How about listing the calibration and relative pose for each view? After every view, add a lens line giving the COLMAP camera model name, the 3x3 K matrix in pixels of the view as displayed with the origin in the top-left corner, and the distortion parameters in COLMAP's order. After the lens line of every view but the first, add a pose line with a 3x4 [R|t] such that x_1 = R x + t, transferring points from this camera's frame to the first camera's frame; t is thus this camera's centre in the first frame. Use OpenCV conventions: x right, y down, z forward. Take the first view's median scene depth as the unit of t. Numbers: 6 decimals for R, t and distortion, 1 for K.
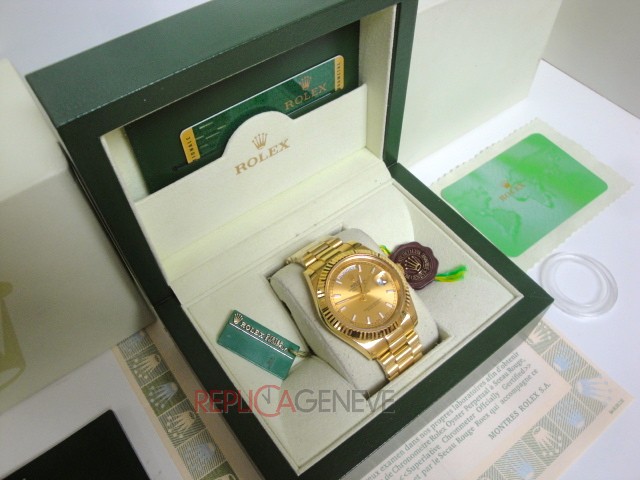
lens RADIAL K [[531.3, 0, 316.2], [0, 531.3, 240.1], [0, 0, 1]] dist [-0.163921, 0.126572]
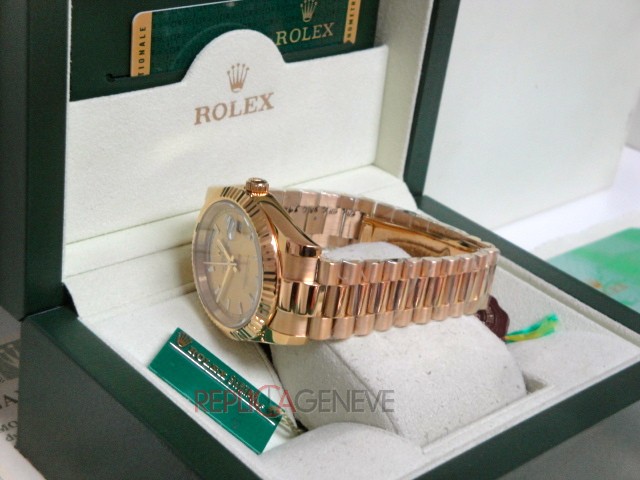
lens RADIAL K [[1196.1, 0, 325.3], [0, 1196.1, 241.2], [0, 0, 1]] dist [0.213751, 0.000000]
pose [[0.982267, 0.086137, 0.166527, -0.217736], [-0.004712, 0.899274, -0.437360, 0.601999], [-0.187426, 0.428820, 0.883733, -0.213450]]
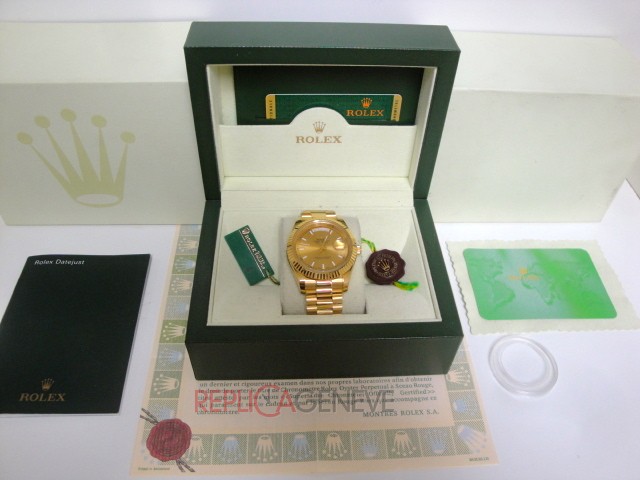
lens RADIAL K [[531.3, 0, 315.3], [0, 531.3, 239.3], [0, 0, 1]] dist [-0.163921, 0.126572]
pose [[0.823083, 0.438748, -0.360603, 0.505771], [-0.485365, 0.873126, -0.045517, 0.138470], [0.294881, 0.212488, 0.931608, -0.246494]]
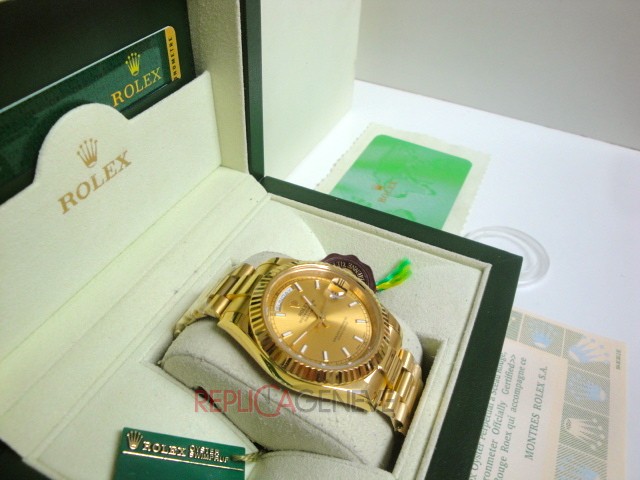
lens RADIAL K [[531.3, 0, 317.8], [0, 531.3, 239.2], [0, 0, 1]] dist [-0.163921, 0.126572]
pose [[0.877273, -0.266578, 0.399160, -0.133990], [0.349312, 0.924921, -0.150010, 0.097038], [-0.329202, 0.271031, 0.904527, 0.352966]]
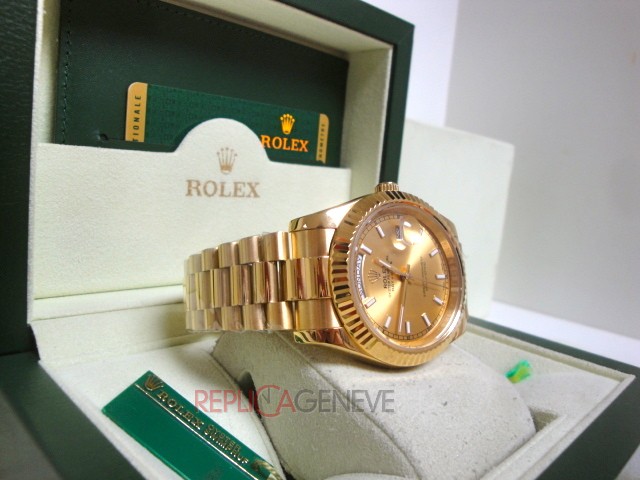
lens RADIAL K [[531.3, 0, 323.0], [0, 531.3, 232.5], [0, 0, 1]] dist [-0.163921, 0.126572]
pose [[0.978507, 0.100421, 0.180109, -0.092847], [0.059583, 0.698477, -0.713148, 0.392355], [-0.197417, 0.708551, 0.677482, 0.528428]]
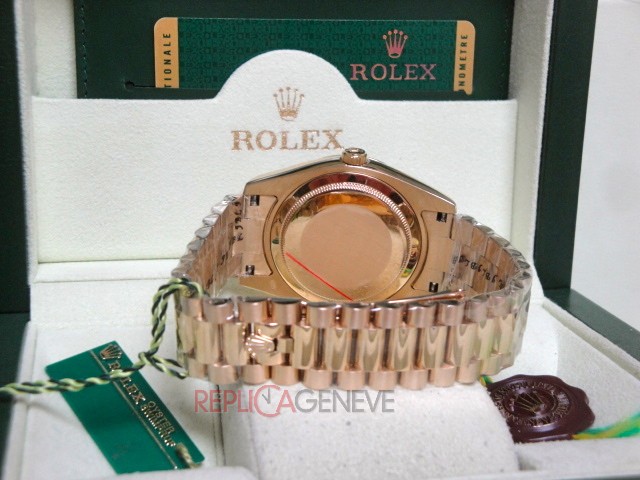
lens RADIAL K [[1036.1, 0, 317.7], [0, 1036.1, 235.4], [0, 0, 1]] dist [0.156805, 0.000000]
pose [[0.912546, 0.138370, -0.384854, 0.362296], [-0.355714, 0.732891, -0.579947, 0.538829], [0.201809, 0.666127, 0.718017, 0.278296]]
